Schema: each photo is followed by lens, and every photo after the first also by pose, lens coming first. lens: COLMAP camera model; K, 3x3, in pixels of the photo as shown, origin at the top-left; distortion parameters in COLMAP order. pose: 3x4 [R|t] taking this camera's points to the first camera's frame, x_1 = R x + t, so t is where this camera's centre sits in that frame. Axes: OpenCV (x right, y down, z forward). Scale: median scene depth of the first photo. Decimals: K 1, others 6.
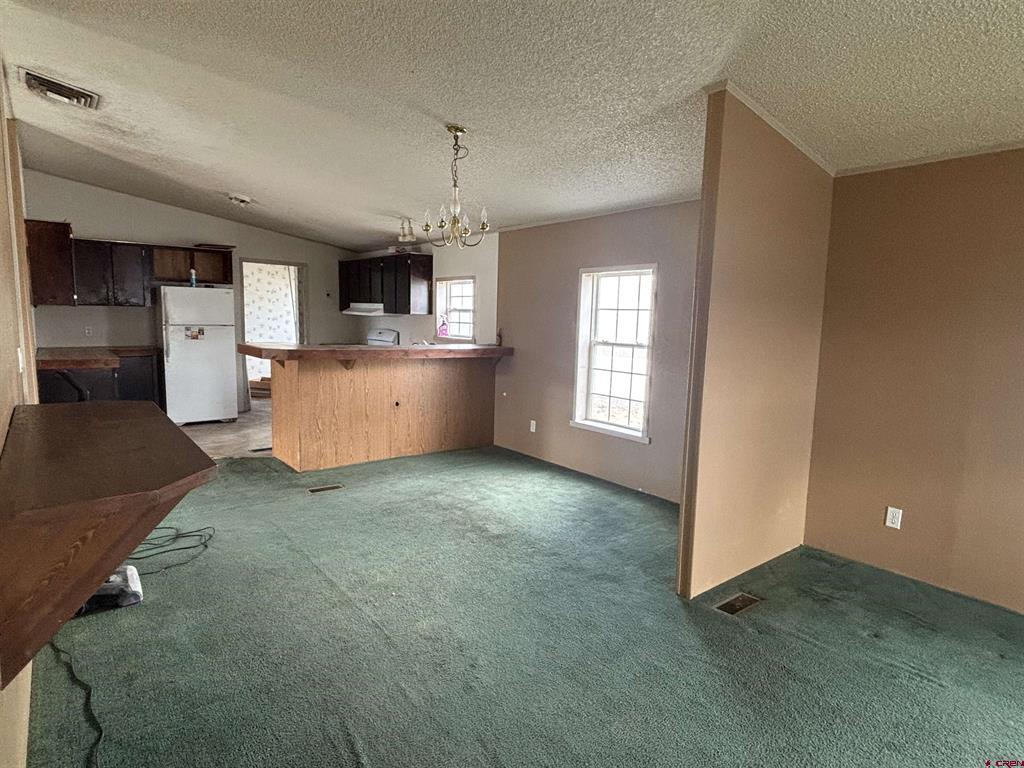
lens RADIAL K [[561.9, 0, 505.6], [0, 561.9, 384.2], [0, 0, 1]] dist [-0.001964, -0.000497]
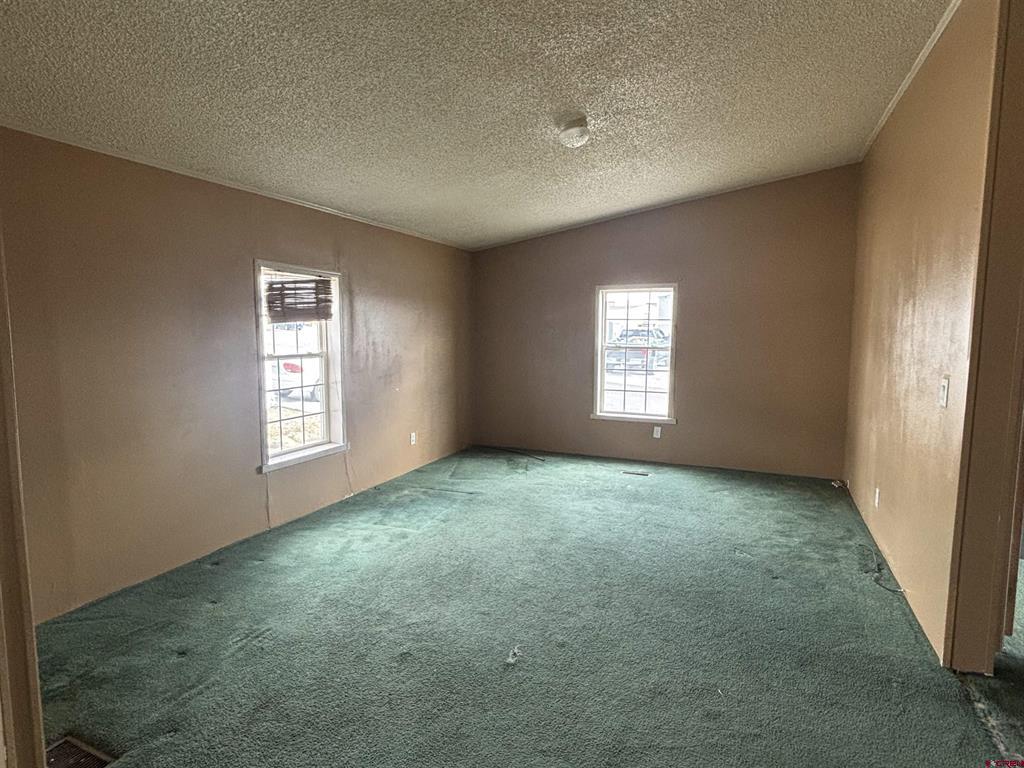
lens RADIAL K [[561.9, 0, 505.6], [0, 561.9, 384.2], [0, 0, 1]] dist [-0.001964, -0.000497]
pose [[-0.457113, -0.113859, 0.882091, -0.146324], [0.095238, 0.979804, 0.175825, -0.042601], [-0.884295, 0.164380, -0.437038, 0.342747]]
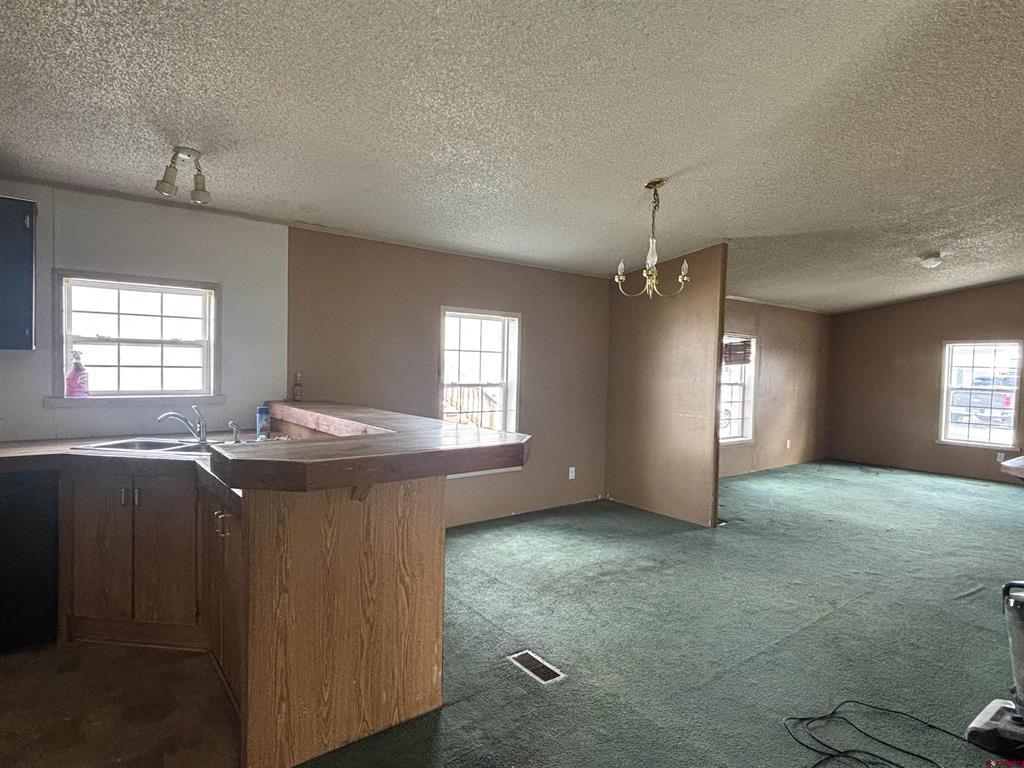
lens RADIAL K [[571.6, 0, 508.6], [0, 571.6, 381.1], [0, 0, 1]] dist [-0.001506, -0.001518]
pose [[0.016345, -0.059273, 0.998108, -0.625436], [0.096118, 0.993711, 0.057438, -0.099330], [-0.995236, 0.094997, 0.021939, 0.692730]]
